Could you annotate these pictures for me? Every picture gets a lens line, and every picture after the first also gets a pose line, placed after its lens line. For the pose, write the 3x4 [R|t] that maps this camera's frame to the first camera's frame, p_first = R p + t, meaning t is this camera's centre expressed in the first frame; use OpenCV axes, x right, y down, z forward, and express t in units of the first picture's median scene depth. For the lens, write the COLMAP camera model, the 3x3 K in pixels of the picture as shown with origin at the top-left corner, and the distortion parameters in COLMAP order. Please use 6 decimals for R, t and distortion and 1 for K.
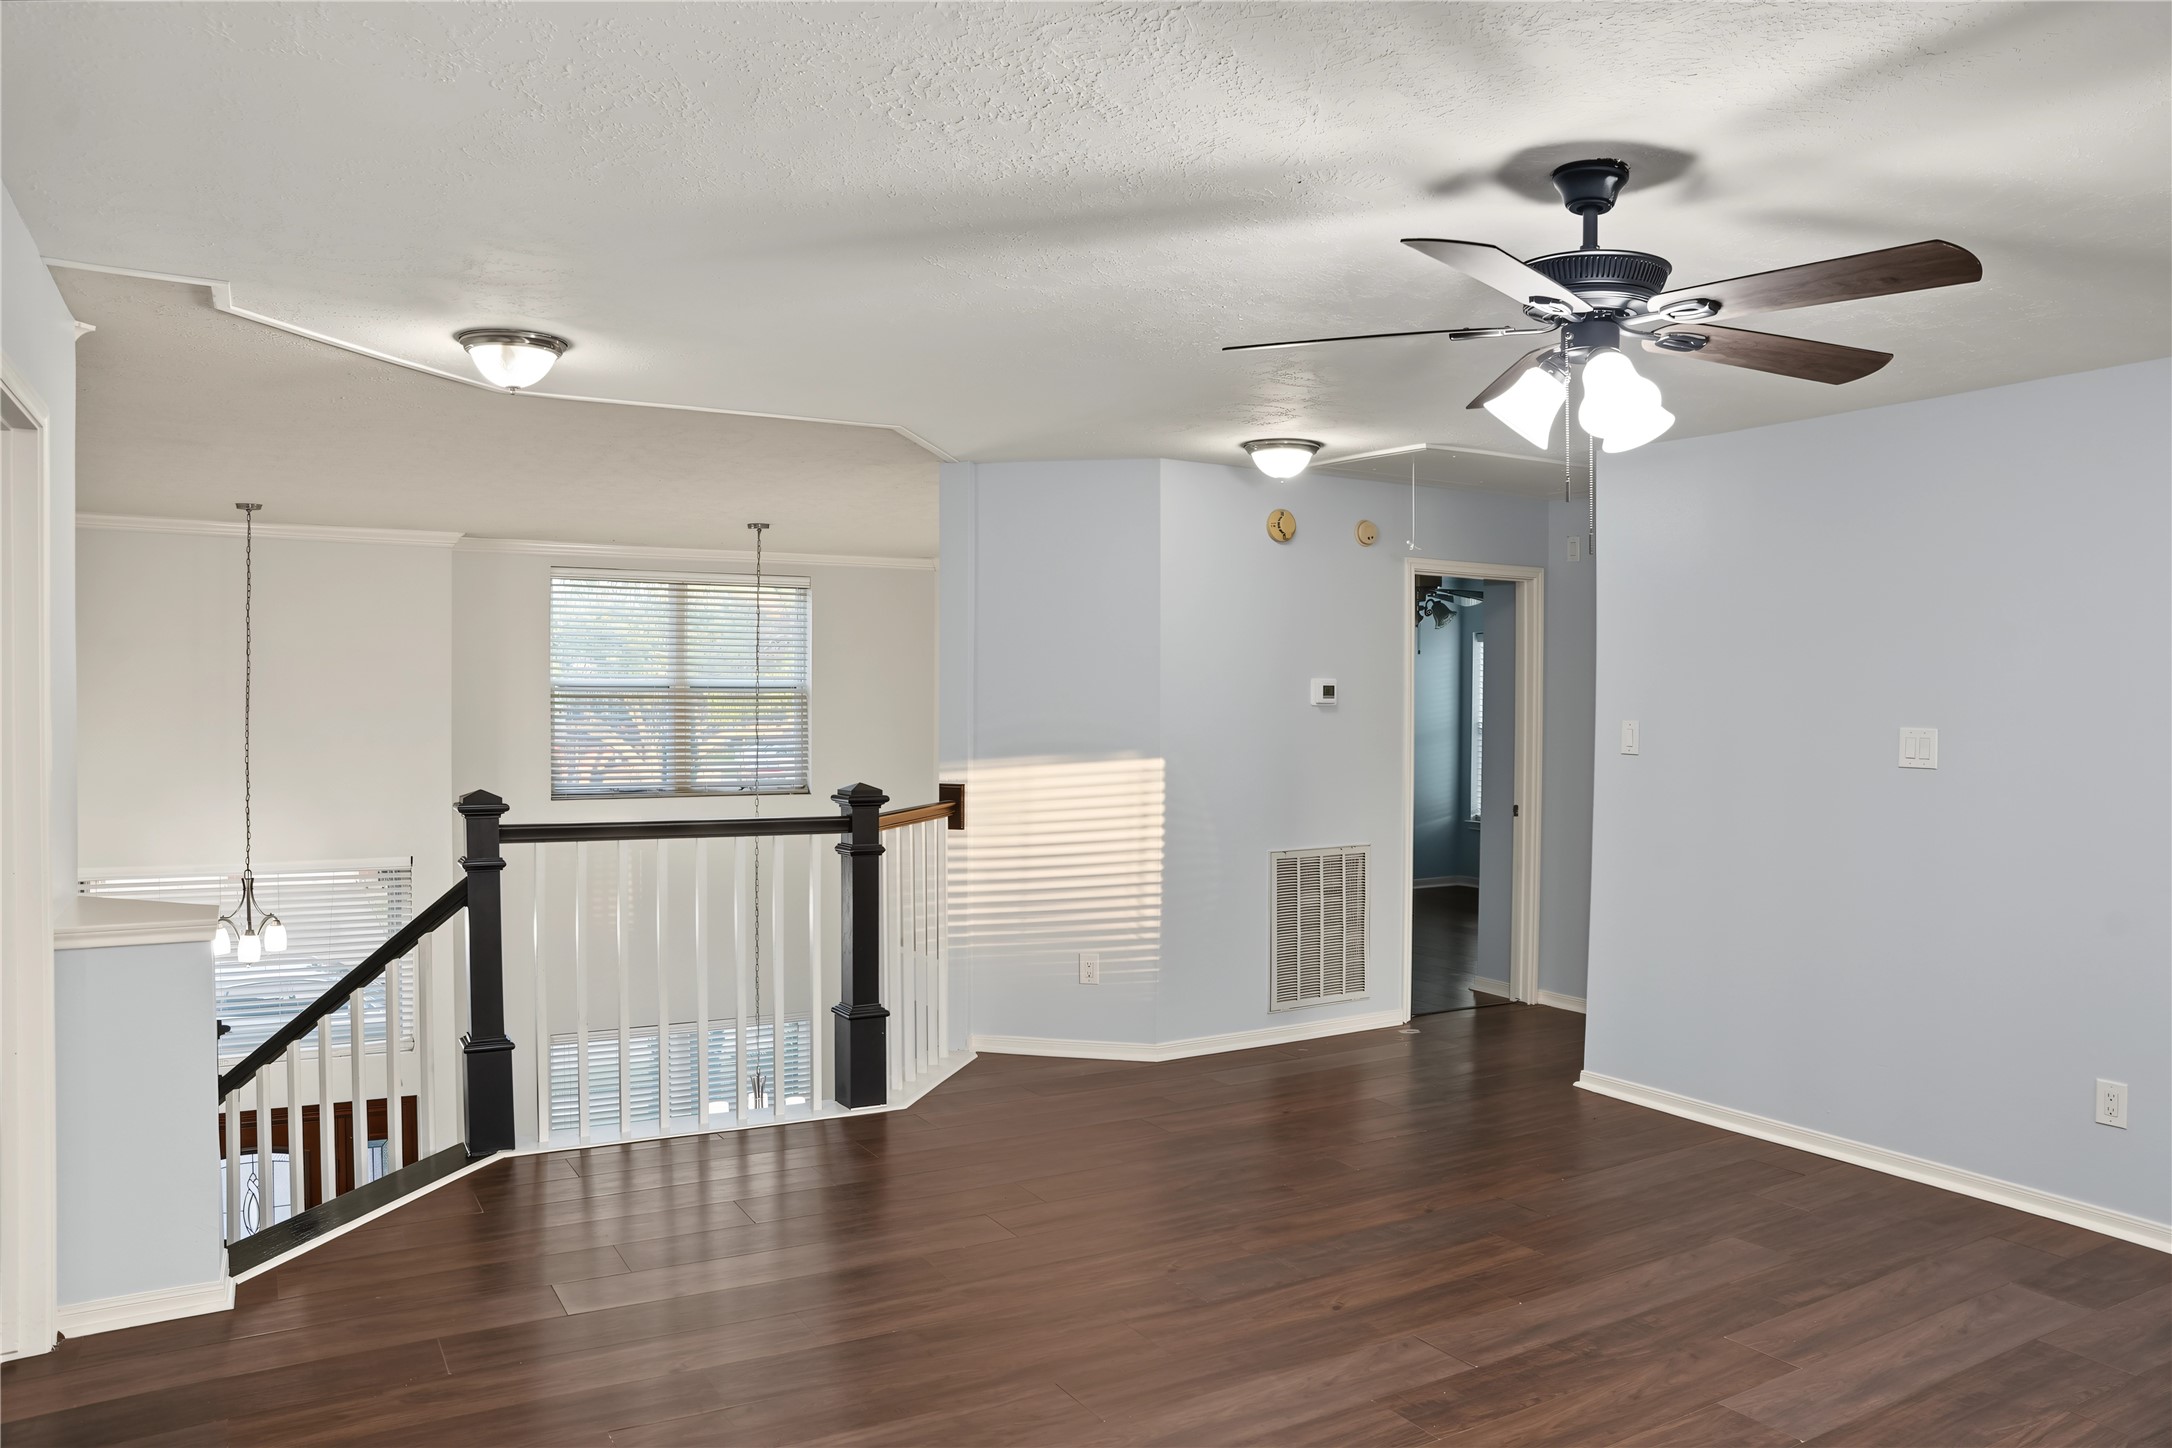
lens RADIAL K [[1502.2, 0, 1087.7], [0, 1502.2, 716.1], [0, 0, 1]] dist [-0.155301, 0.110644]
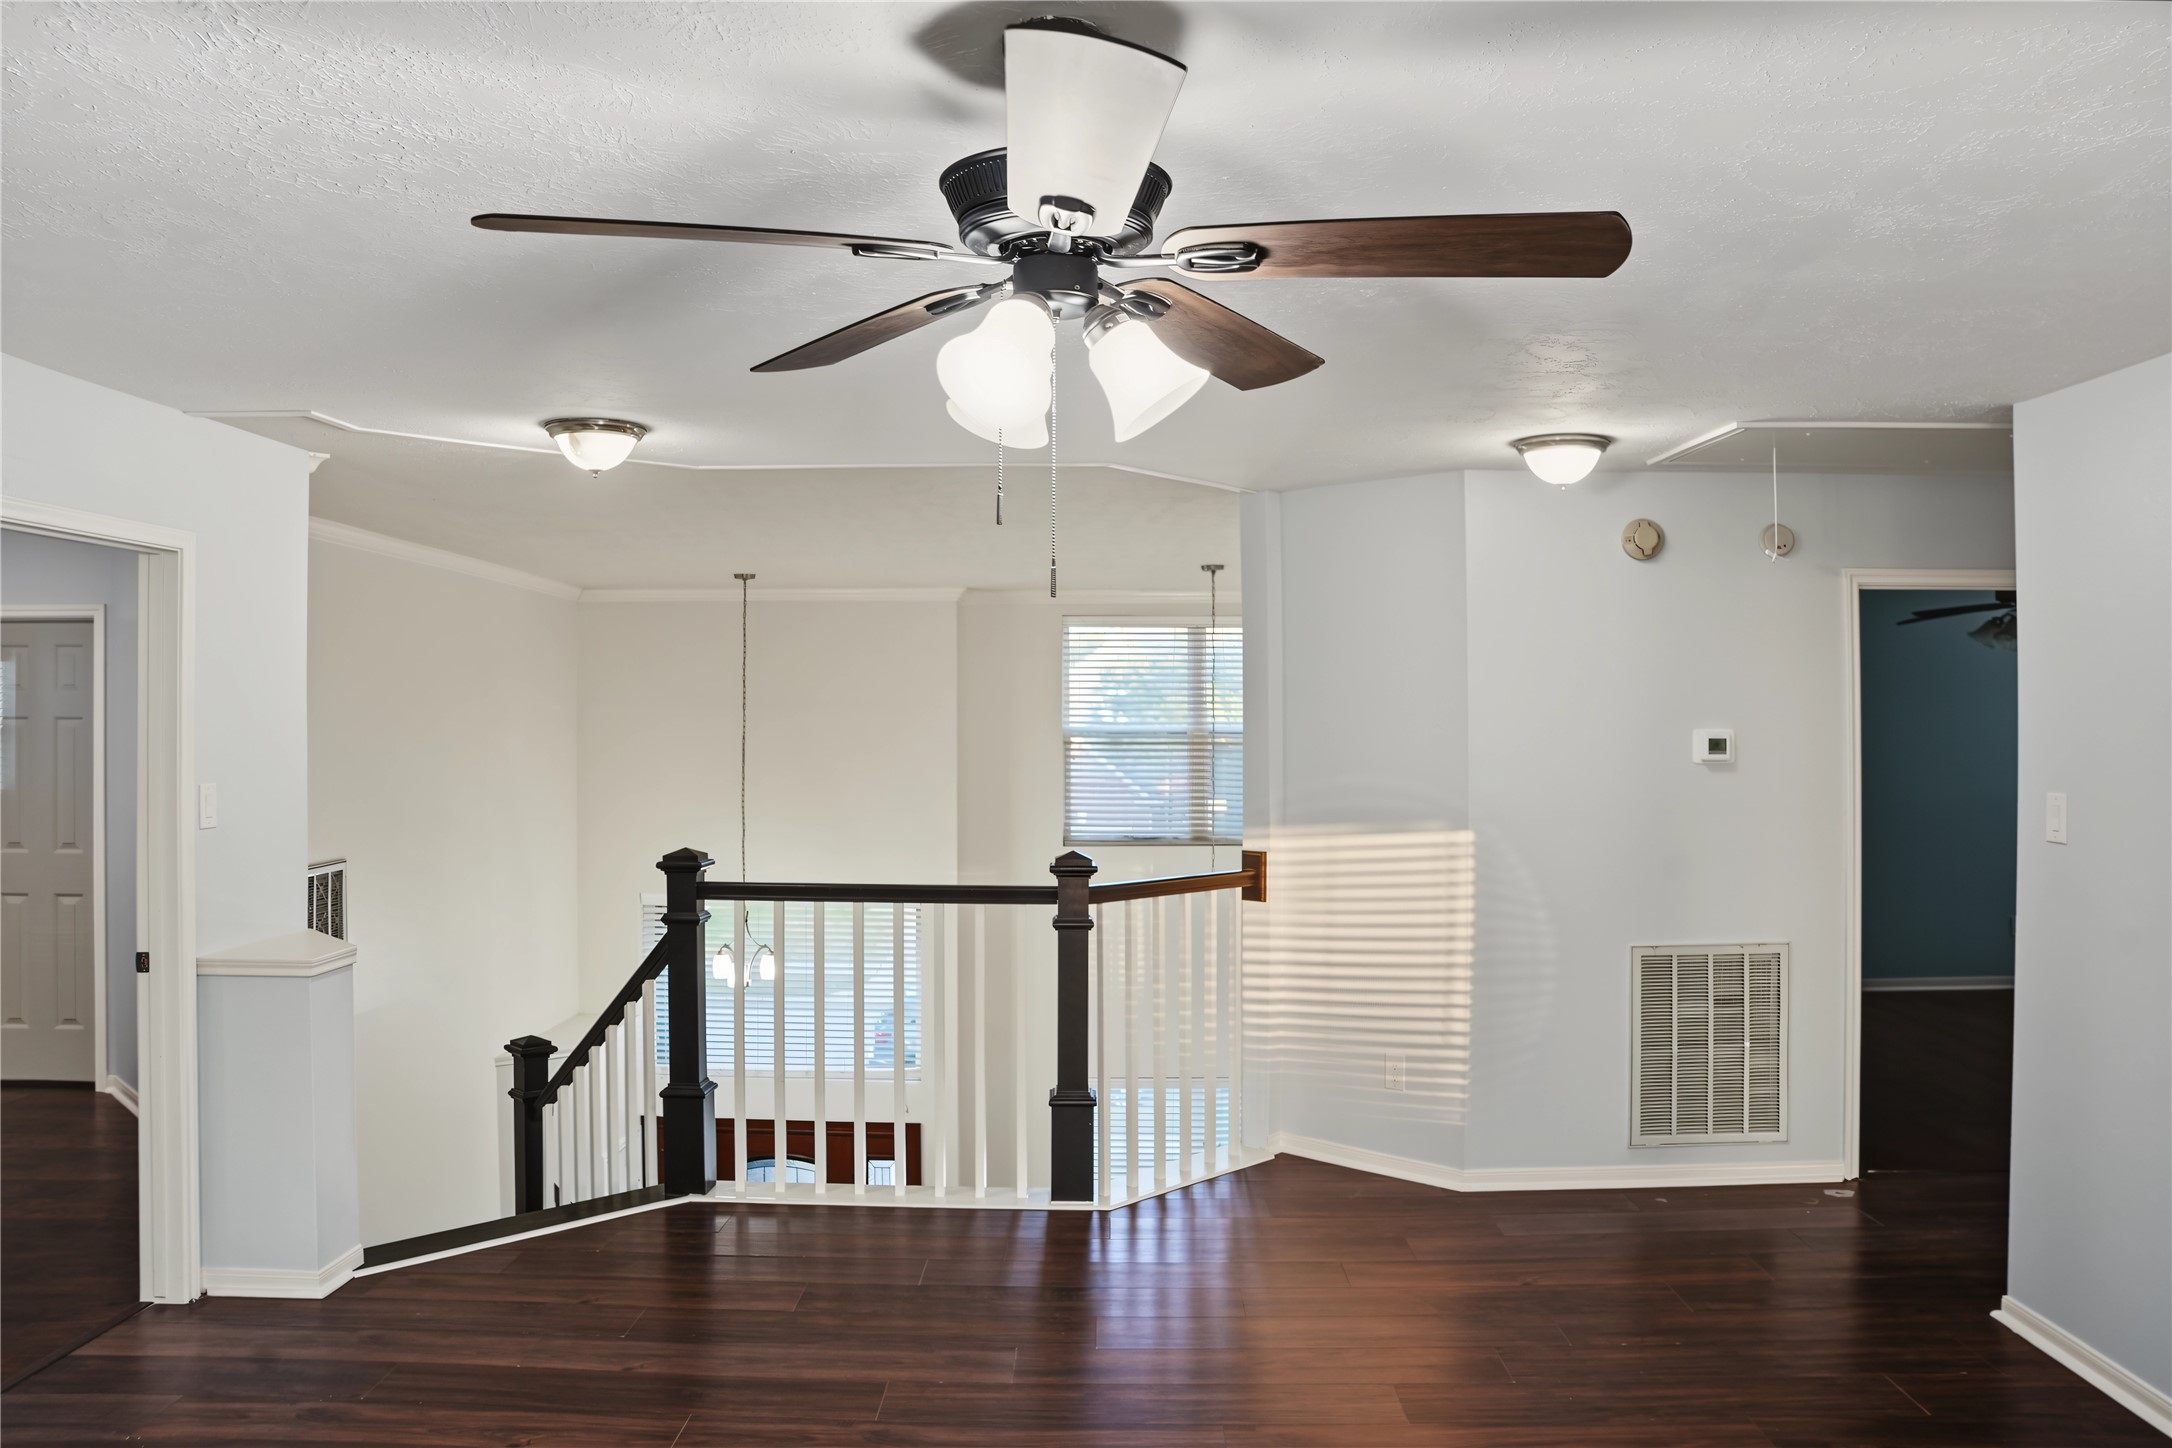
lens RADIAL K [[1525.9, 0, 1081.0], [0, 1525.9, 697.2], [0, 0, 1]] dist [-0.179211, 0.128605]
pose [[0.855256, -0.015925, -0.517961, 0.291946], [-0.000762, 0.999488, -0.031988, -0.017862], [0.518205, 0.027753, 0.854806, 0.166725]]
